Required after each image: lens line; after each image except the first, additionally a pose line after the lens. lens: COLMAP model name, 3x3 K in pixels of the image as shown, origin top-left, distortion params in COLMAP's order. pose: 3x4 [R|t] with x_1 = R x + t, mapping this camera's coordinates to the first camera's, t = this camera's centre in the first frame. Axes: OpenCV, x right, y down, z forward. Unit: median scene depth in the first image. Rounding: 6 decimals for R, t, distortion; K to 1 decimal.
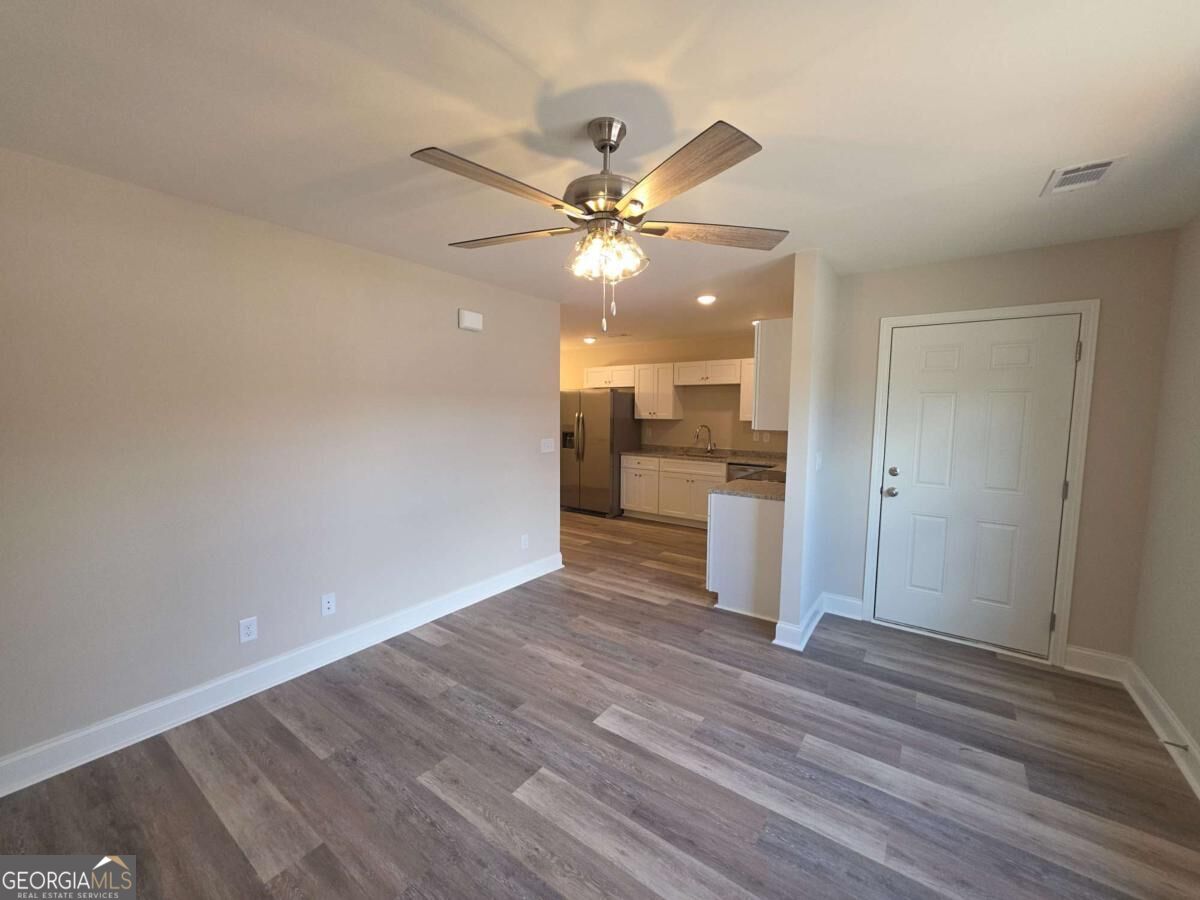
lens RADIAL K [[478.1, 0, 599.1], [0, 478.1, 450.8], [0, 0, 1]] dist [0.001208, 0.000176]
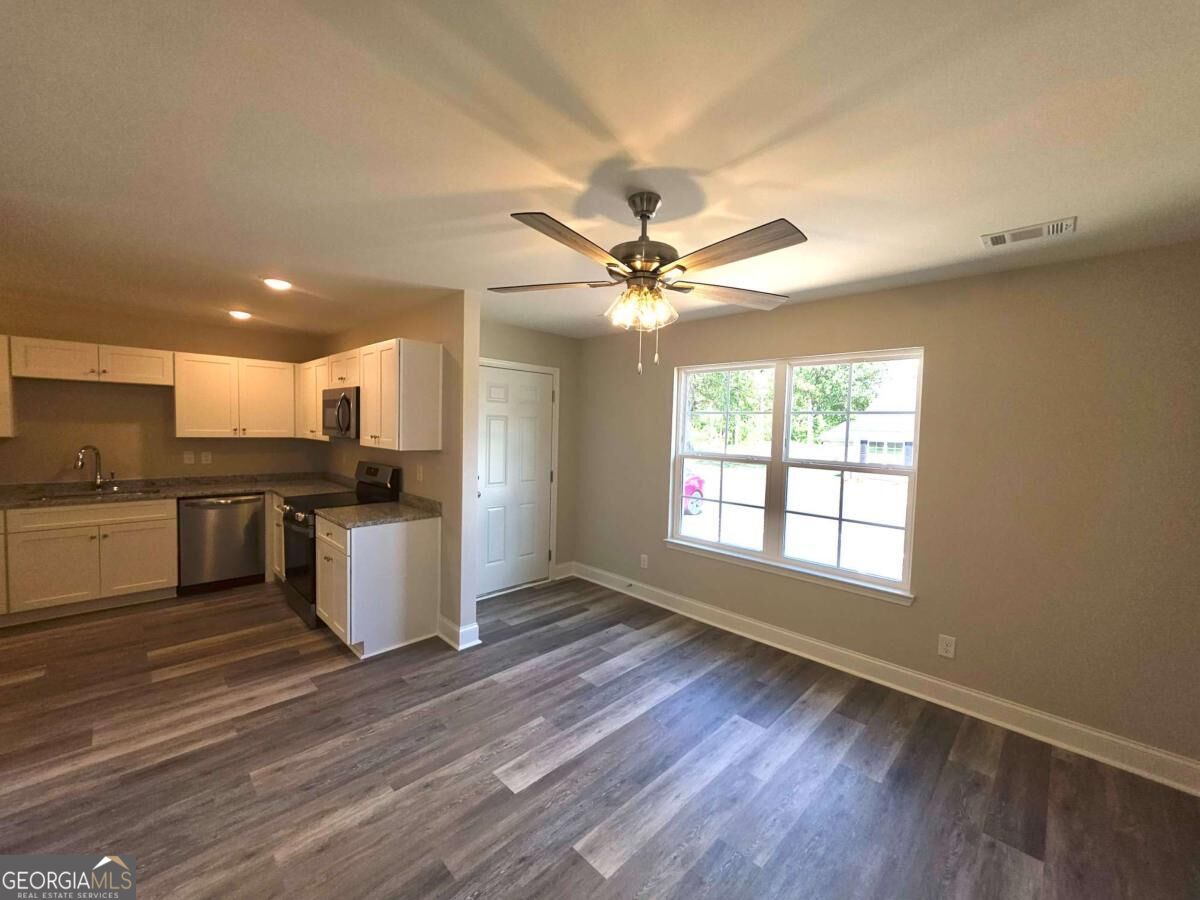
lens RADIAL K [[478.1, 0, 599.1], [0, 478.1, 450.8], [0, 0, 1]] dist [0.001208, 0.000176]
pose [[0.152445, -0.053319, 0.986873, -0.816365], [0.062517, 0.997064, 0.044212, -0.090032], [-0.986333, 0.054957, 0.155331, 0.670090]]
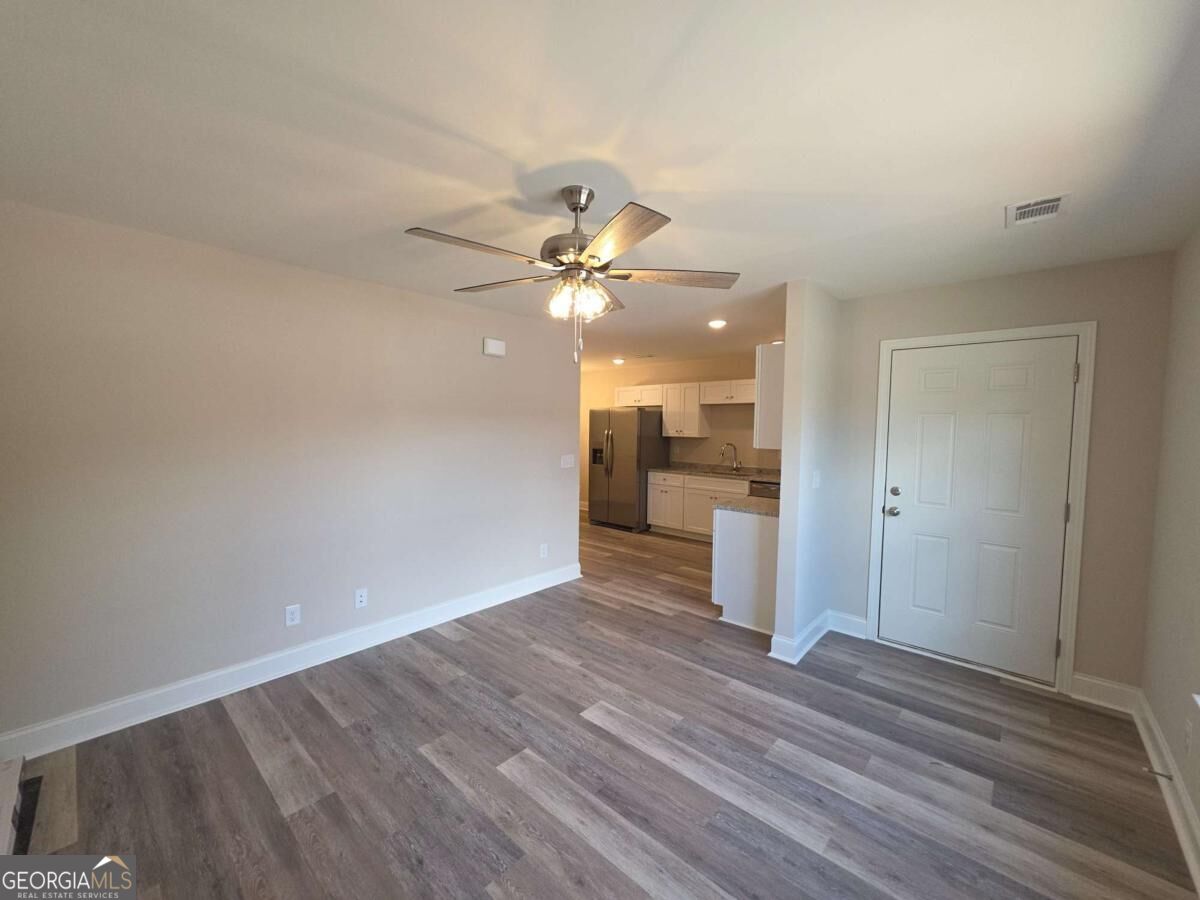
lens RADIAL K [[478.1, 0, 599.1], [0, 478.1, 450.8], [0, 0, 1]] dist [0.001208, 0.000176]
pose [[0.994440, 0.010420, -0.104788, 0.138371], [-0.014020, 0.999335, -0.033675, 0.001291], [0.104367, 0.034957, 0.993924, -0.103156]]
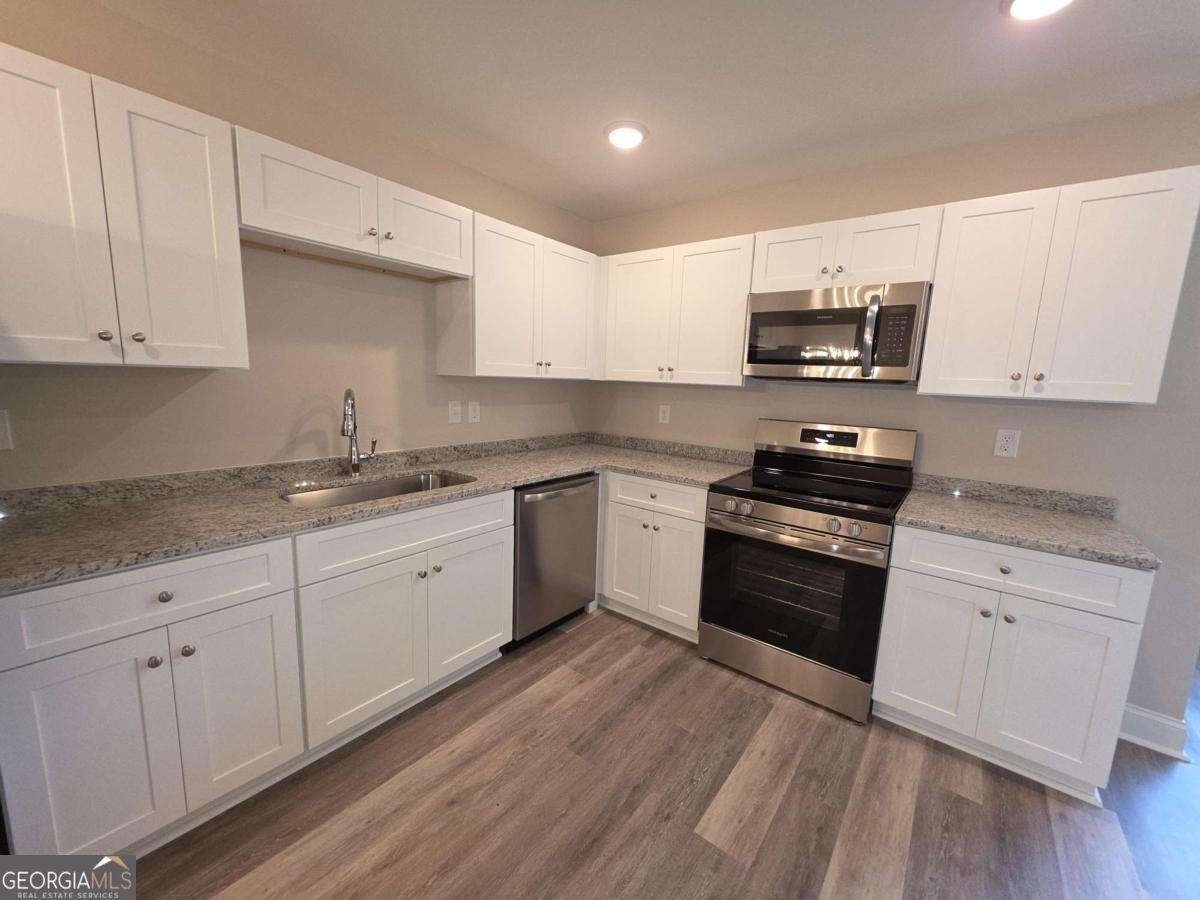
lens RADIAL K [[478.1, 0, 599.1], [0, 478.1, 450.8], [0, 0, 1]] dist [0.001208, 0.000176]
pose [[0.035361, -0.159459, 0.986571, -0.257374], [0.049634, 0.986250, 0.157628, -0.151704], [-0.998141, 0.043393, 0.042789, 2.253620]]
